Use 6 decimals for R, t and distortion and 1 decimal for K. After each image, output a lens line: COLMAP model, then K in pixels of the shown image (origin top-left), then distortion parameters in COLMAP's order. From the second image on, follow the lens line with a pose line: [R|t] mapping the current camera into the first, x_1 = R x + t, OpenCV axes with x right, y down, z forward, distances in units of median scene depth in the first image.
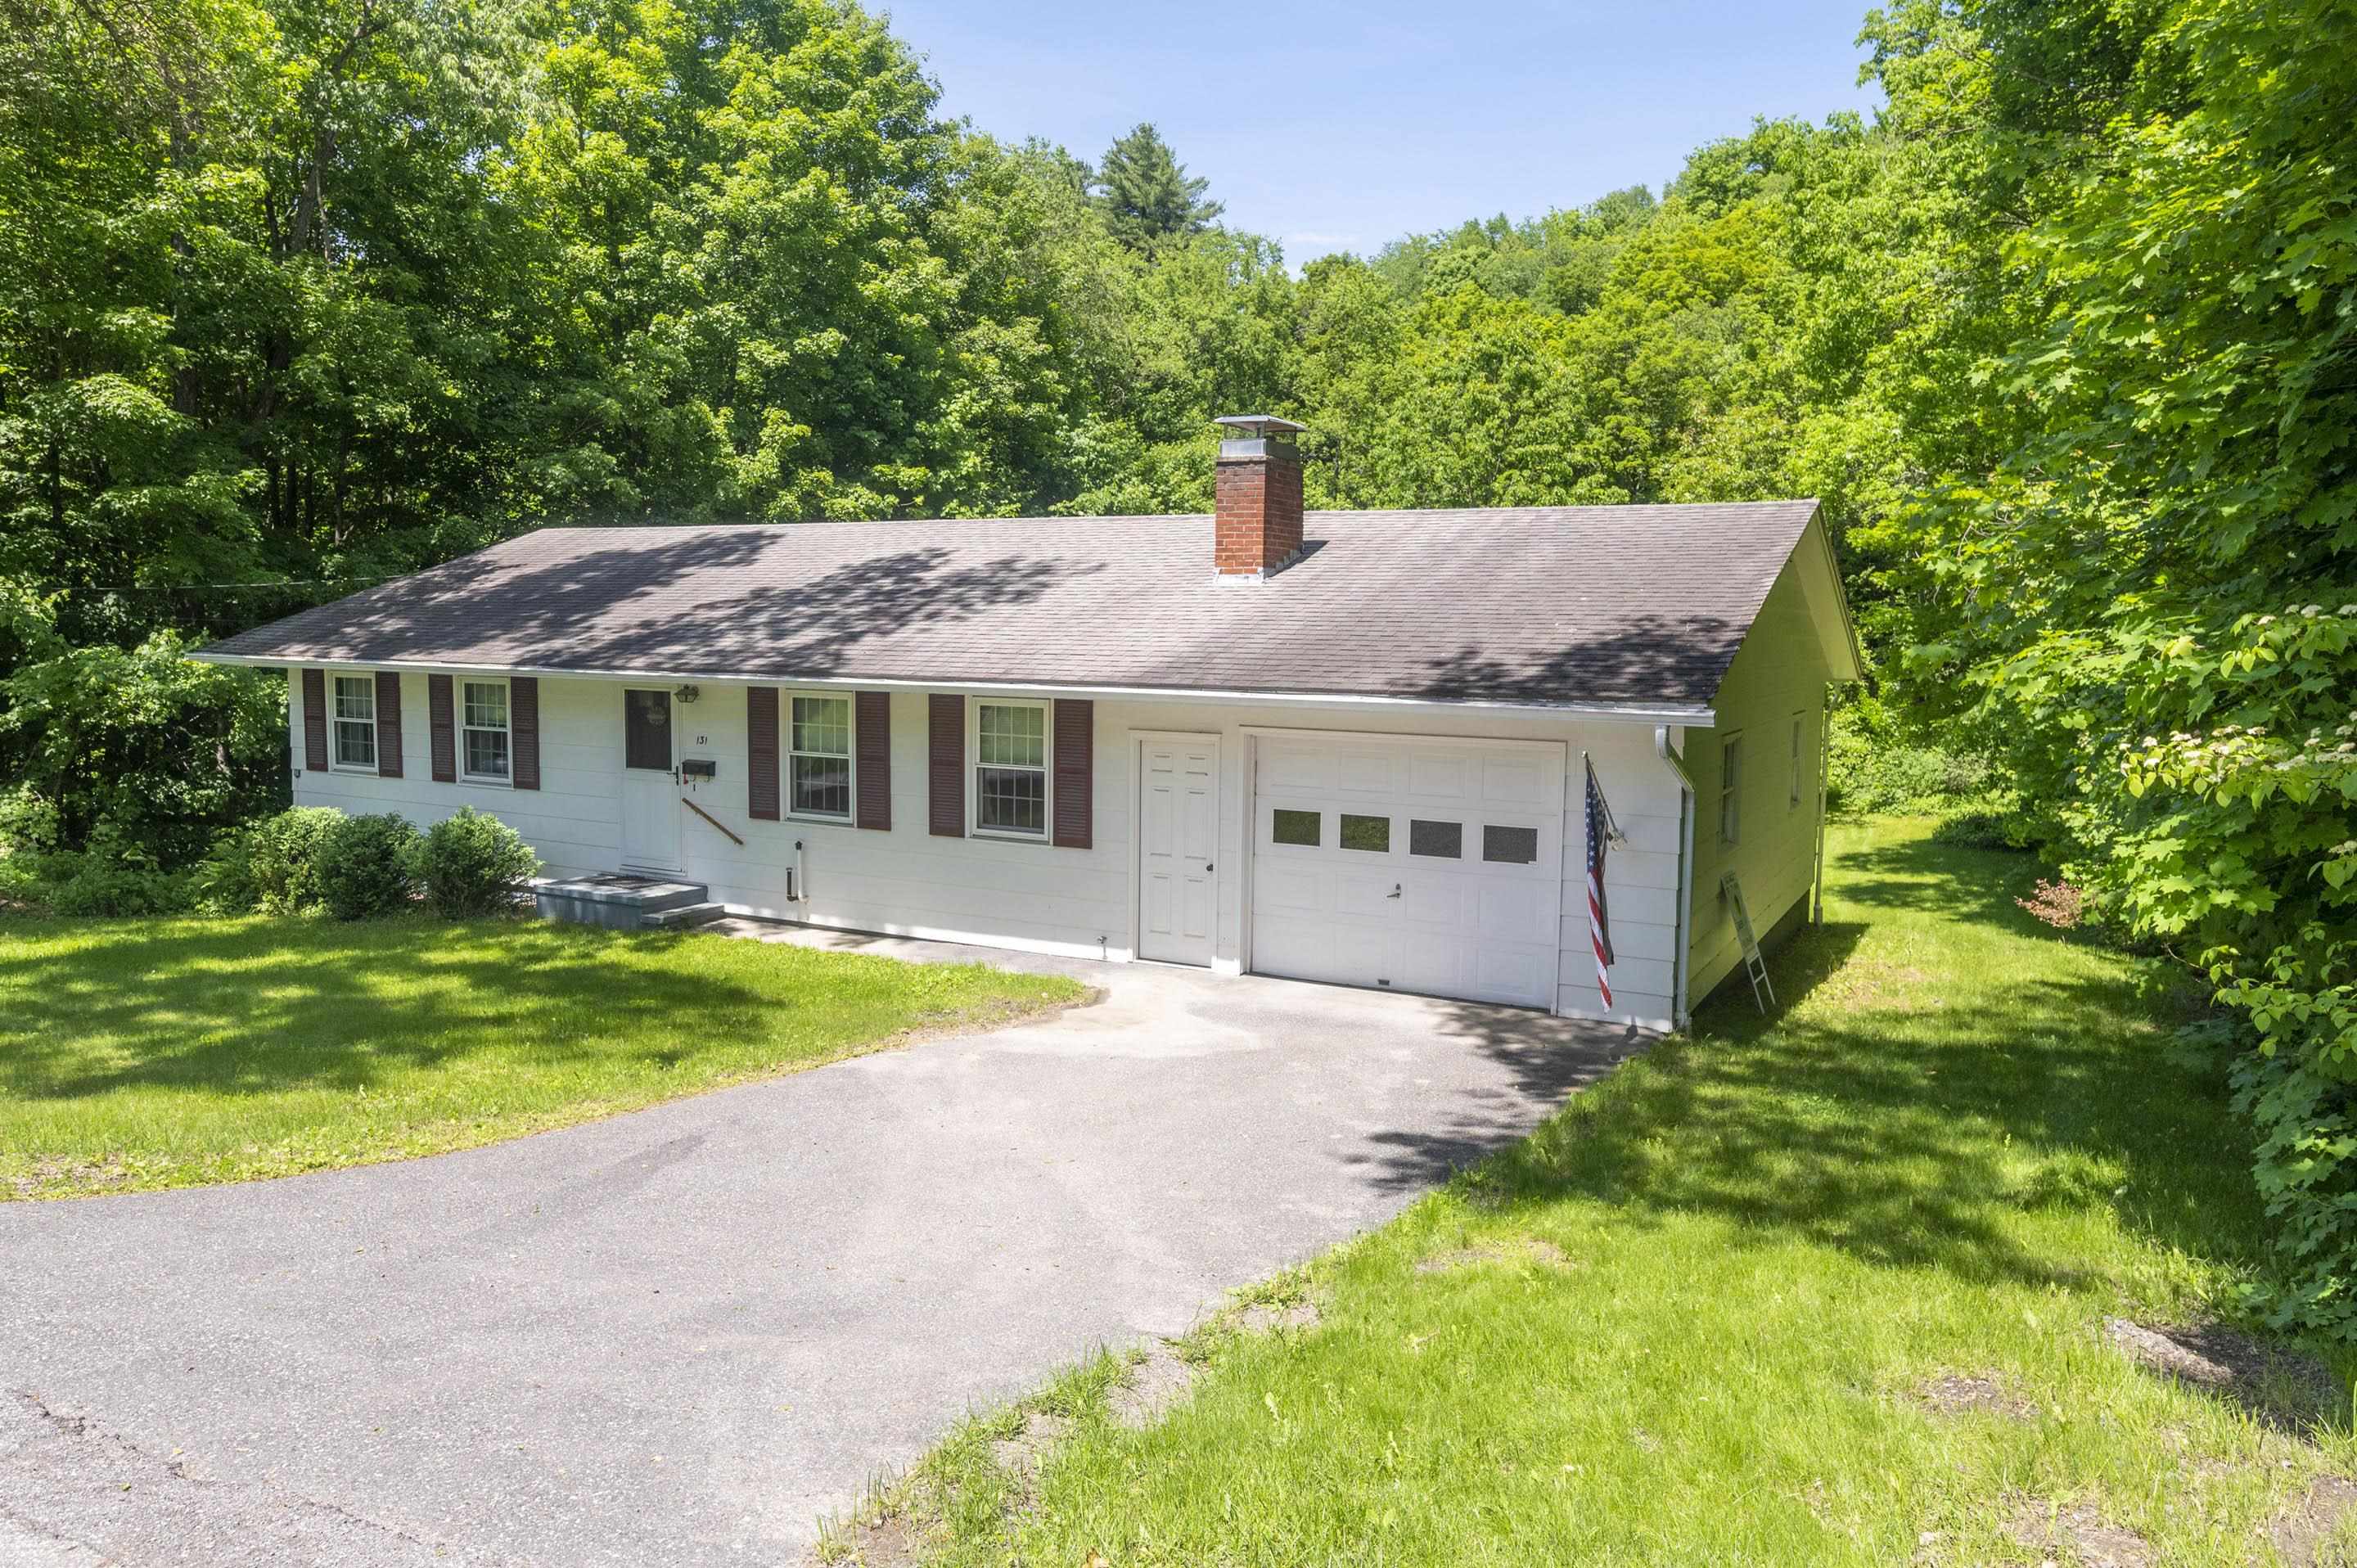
lens RADIAL K [[1674.4, 0, 1174.0], [0, 1674.4, 779.4], [0, 0, 1]] dist [-0.014568, -0.001790]
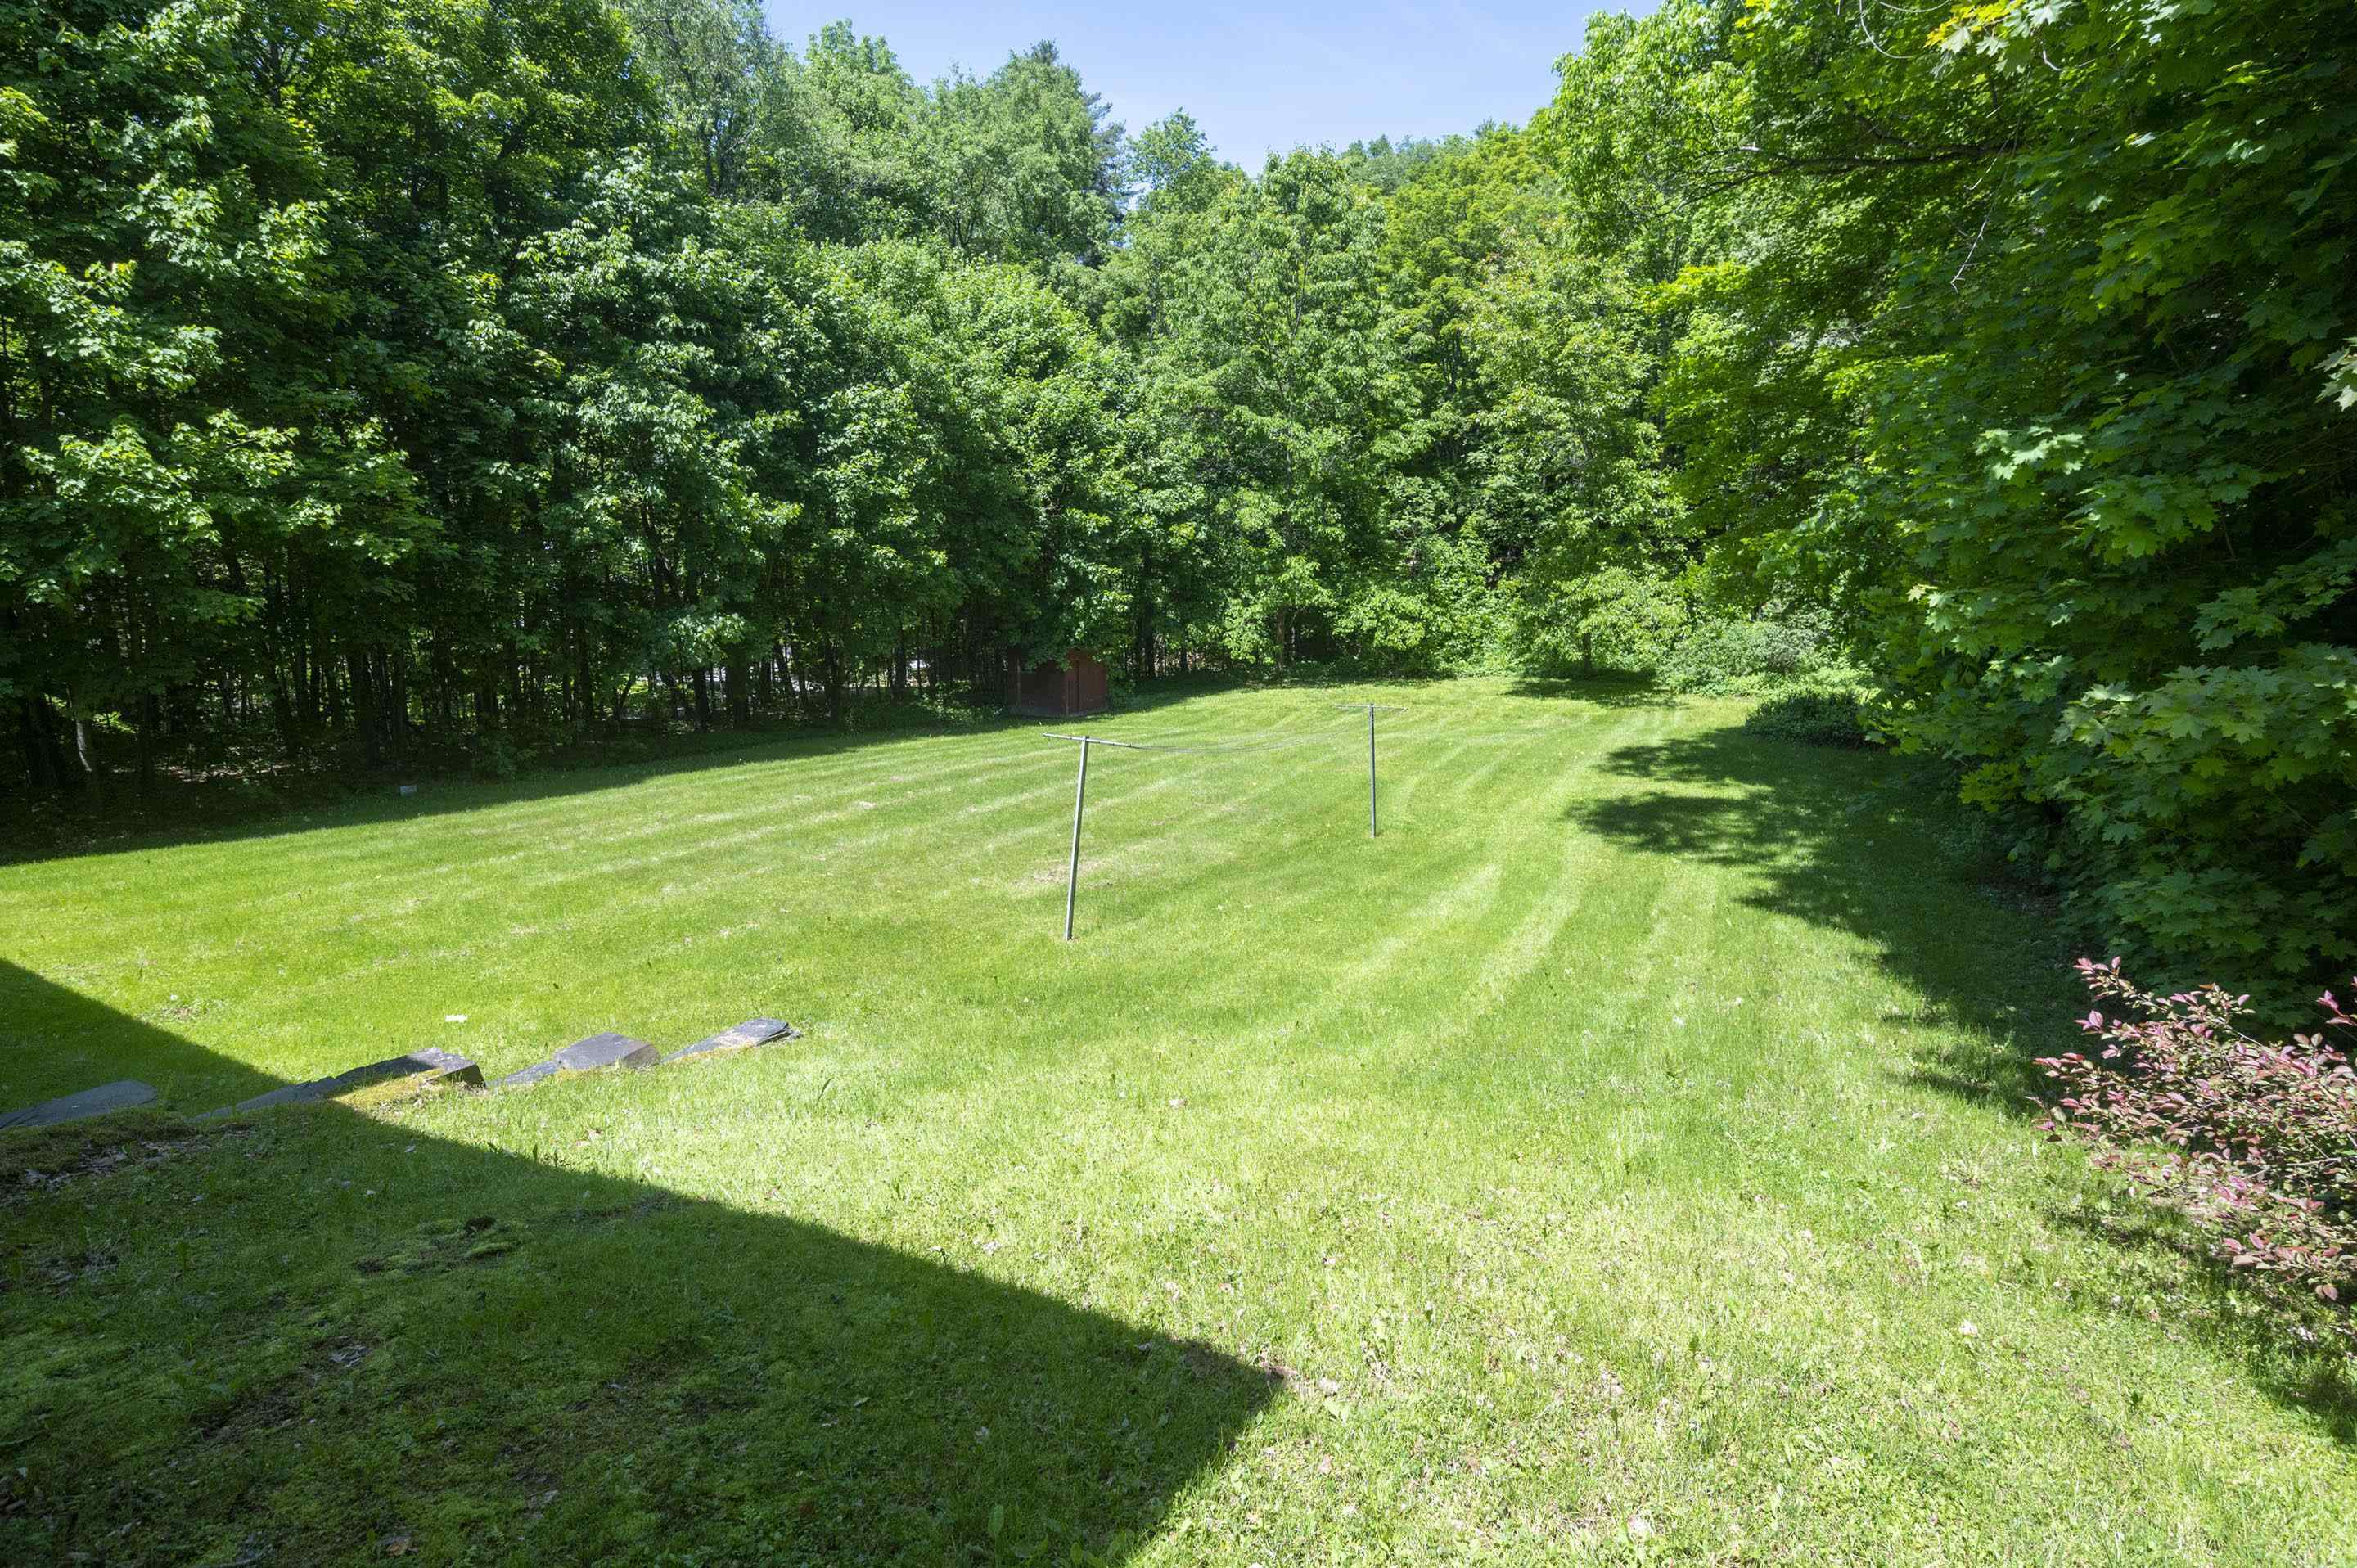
lens RADIAL K [[1185.2, 0, 1183.6], [0, 1185.2, 784.0], [0, 0, 1]] dist [-0.008704, 0.003923]
pose [[0.999624, 0.009162, -0.025850, 0.161544], [-0.006528, 0.994948, 0.100175, 0.006627], [0.026638, -0.099968, 0.994634, 0.345199]]
